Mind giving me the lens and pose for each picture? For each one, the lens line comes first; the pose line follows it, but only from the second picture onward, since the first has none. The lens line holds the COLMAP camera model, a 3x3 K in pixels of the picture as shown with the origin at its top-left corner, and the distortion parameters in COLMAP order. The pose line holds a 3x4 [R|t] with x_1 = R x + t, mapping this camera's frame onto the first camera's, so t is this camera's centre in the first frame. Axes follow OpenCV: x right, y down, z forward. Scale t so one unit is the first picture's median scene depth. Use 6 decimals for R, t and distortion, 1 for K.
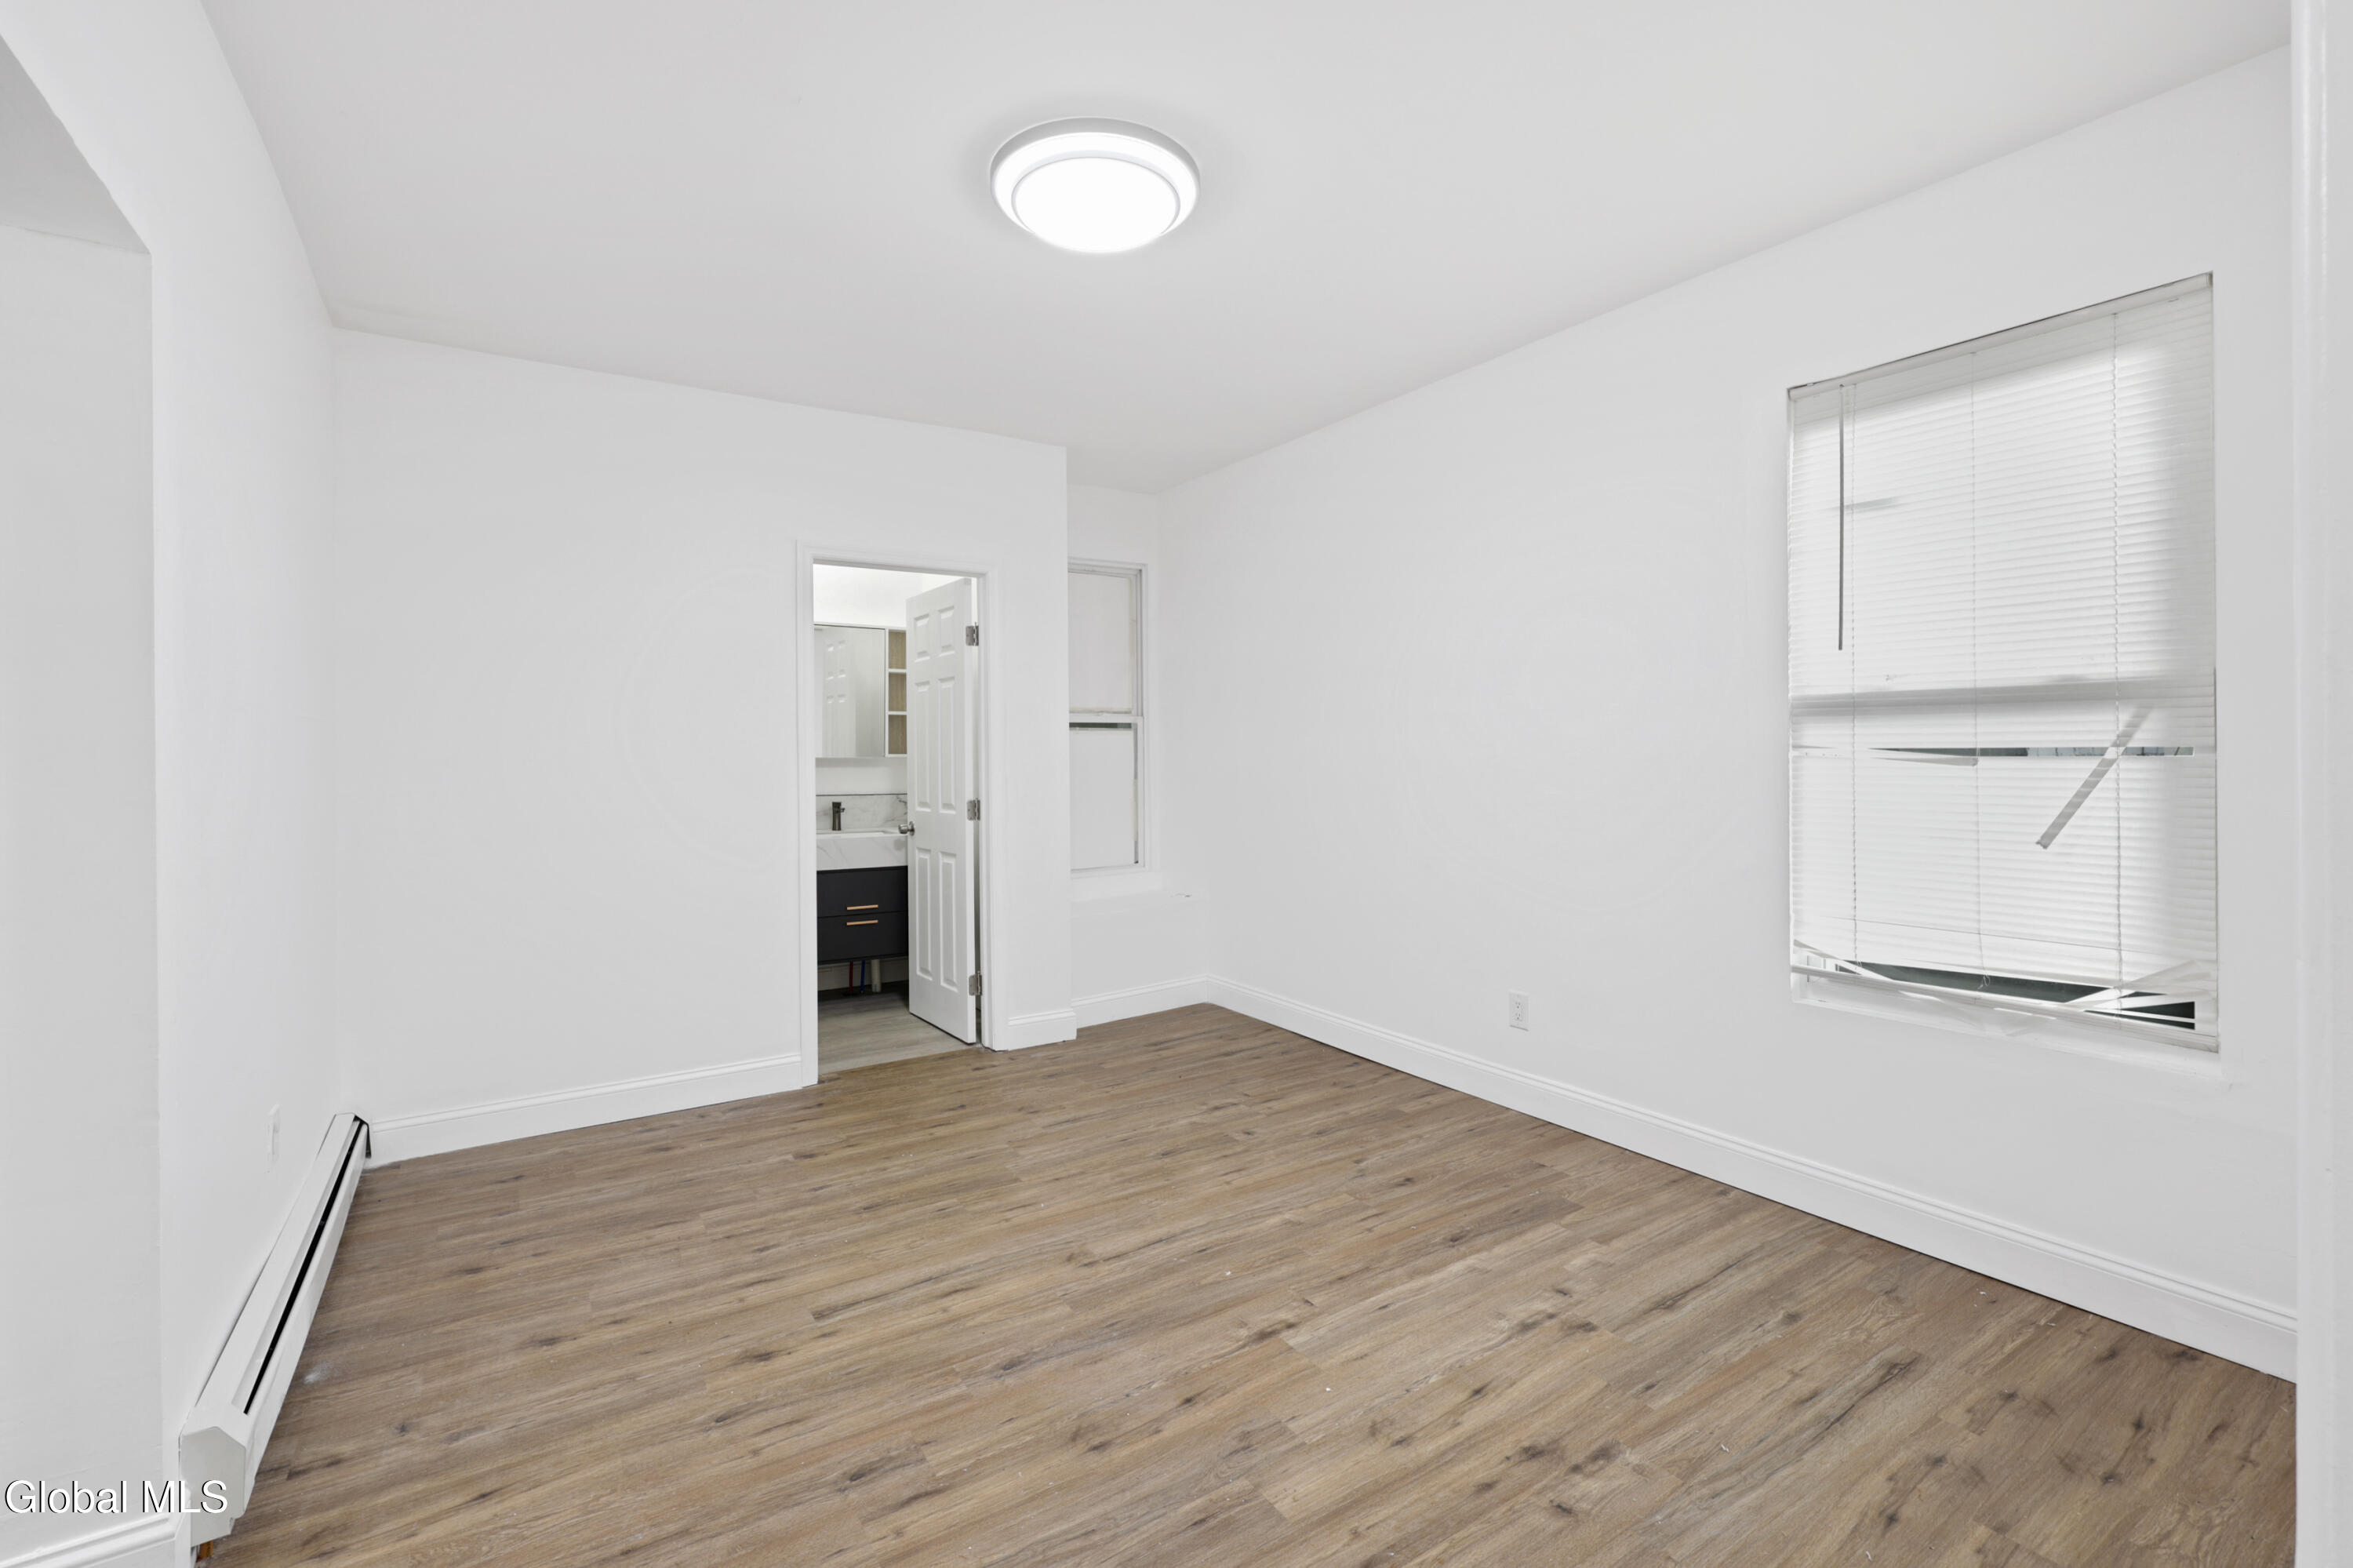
lens RADIAL K [[1037.8, 0, 1175.3], [0, 1037.8, 770.9], [0, 0, 1]] dist [-0.003794, -0.000486]
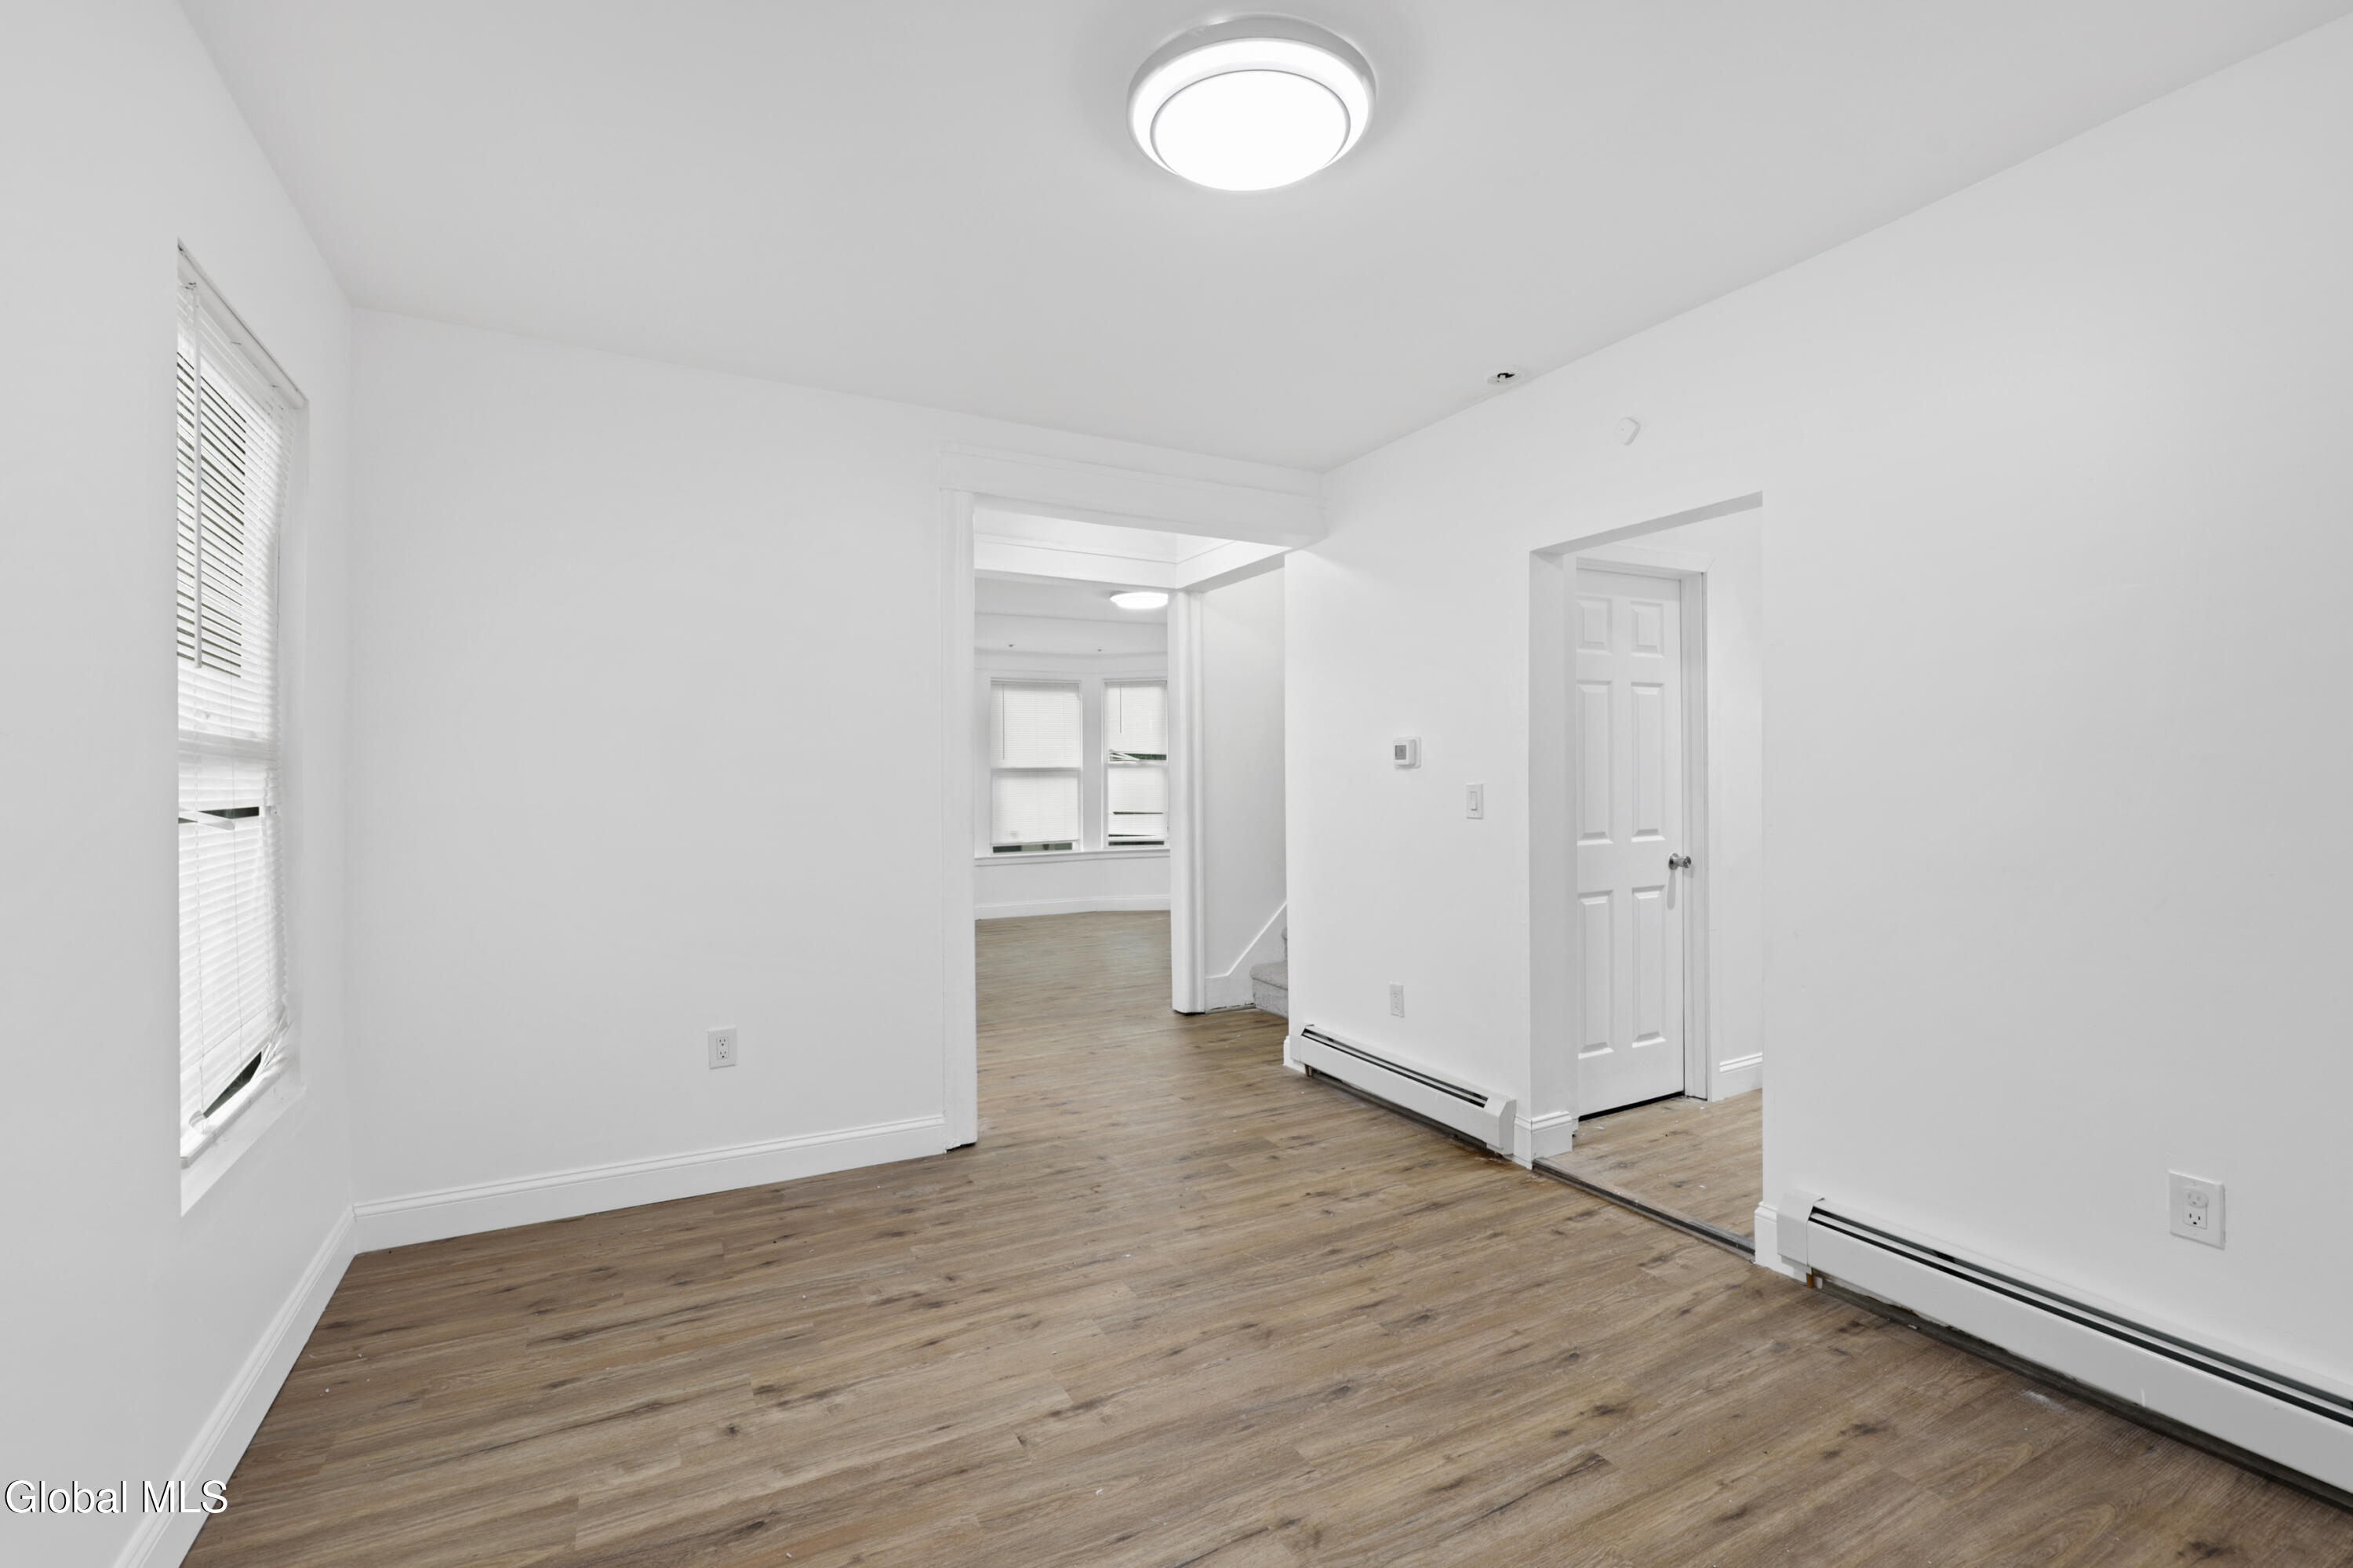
lens RADIAL K [[1037.8, 0, 1176.7], [0, 1037.8, 776.6], [0, 0, 1]] dist [-0.003794, -0.000486]
pose [[-0.996545, 0.025923, 0.078912, -0.088875], [0.027465, 0.999451, 0.018518, -0.056839], [-0.078388, 0.020622, -0.996710, 1.969694]]
